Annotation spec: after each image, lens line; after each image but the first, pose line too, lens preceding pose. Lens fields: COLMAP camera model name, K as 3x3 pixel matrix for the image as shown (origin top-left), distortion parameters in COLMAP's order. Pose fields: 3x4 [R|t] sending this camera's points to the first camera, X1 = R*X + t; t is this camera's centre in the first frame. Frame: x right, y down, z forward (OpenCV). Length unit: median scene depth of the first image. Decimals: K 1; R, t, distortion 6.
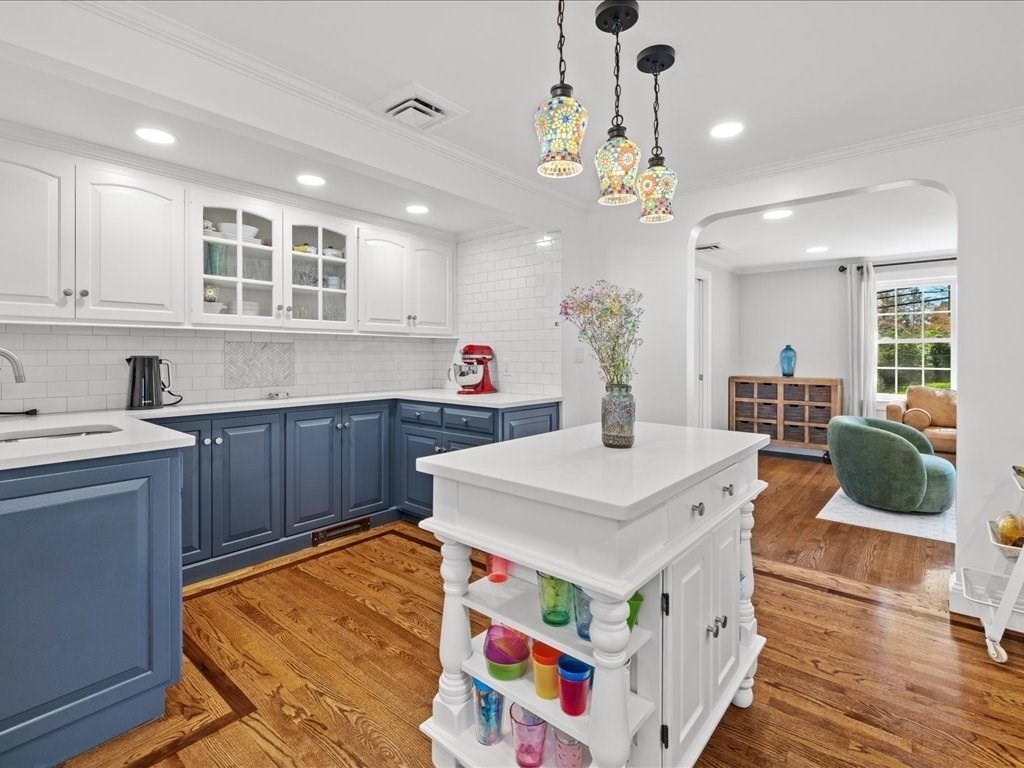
lens RADIAL K [[483.8, 0, 507.9], [0, 483.8, 360.1], [0, 0, 1]] dist [0.001214, 0.000234]
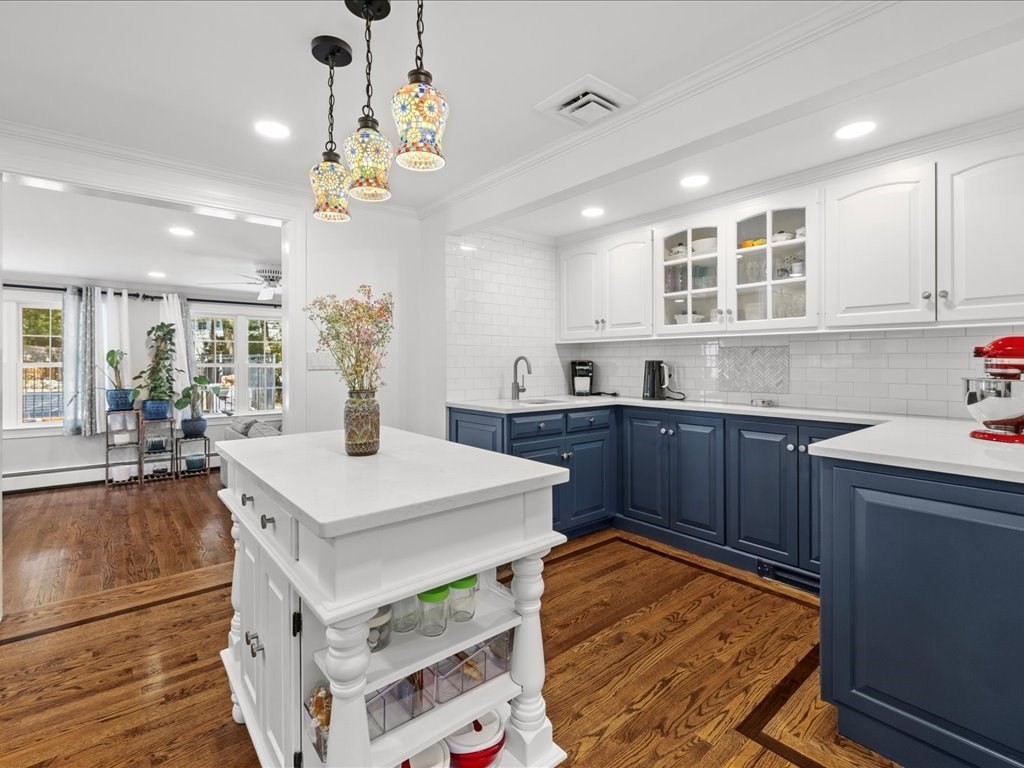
lens RADIAL K [[483.8, 0, 507.9], [0, 483.8, 360.1], [0, 0, 1]] dist [0.001214, 0.000234]
pose [[-0.159237, 0.002174, -0.987238, 0.595905], [-0.004870, 0.999984, 0.002988, -0.010809], [0.987228, 0.005284, -0.159224, 0.745237]]
